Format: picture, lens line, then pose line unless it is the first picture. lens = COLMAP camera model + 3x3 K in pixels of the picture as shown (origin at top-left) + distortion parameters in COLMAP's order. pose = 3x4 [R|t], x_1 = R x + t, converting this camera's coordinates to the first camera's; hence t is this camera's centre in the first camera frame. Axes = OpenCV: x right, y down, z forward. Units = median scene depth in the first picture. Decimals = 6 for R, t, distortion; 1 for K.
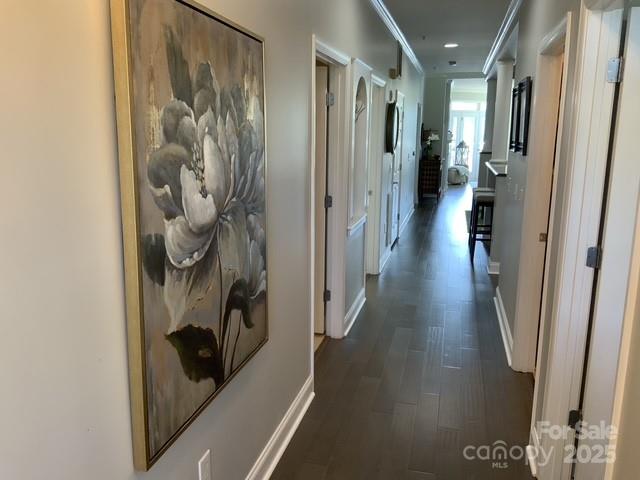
lens RADIAL K [[531.7, 0, 320.0], [0, 531.7, 240.0], [0, 0, 1]] dist [0.070748, -0.128769]
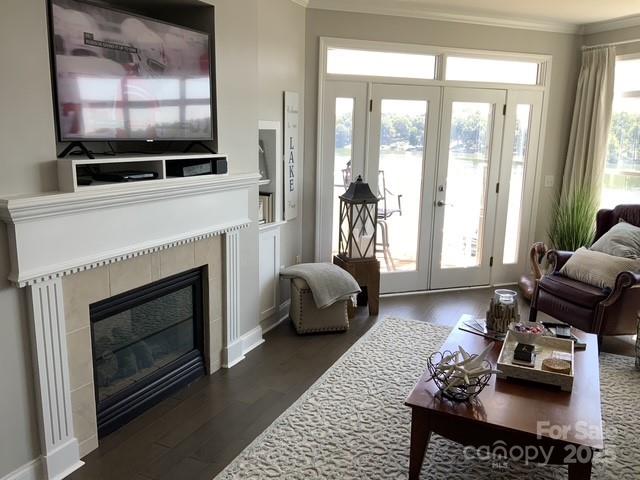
lens RADIAL K [[531.7, 0, 320.0], [0, 531.7, 240.0], [0, 0, 1]] dist [0.070748, -0.128769]
pose [[0.978985, 0.048733, -0.198022, 0.303644], [-0.047070, 0.998806, 0.013103, -0.153084], [0.198424, -0.003507, 0.980110, 0.701396]]
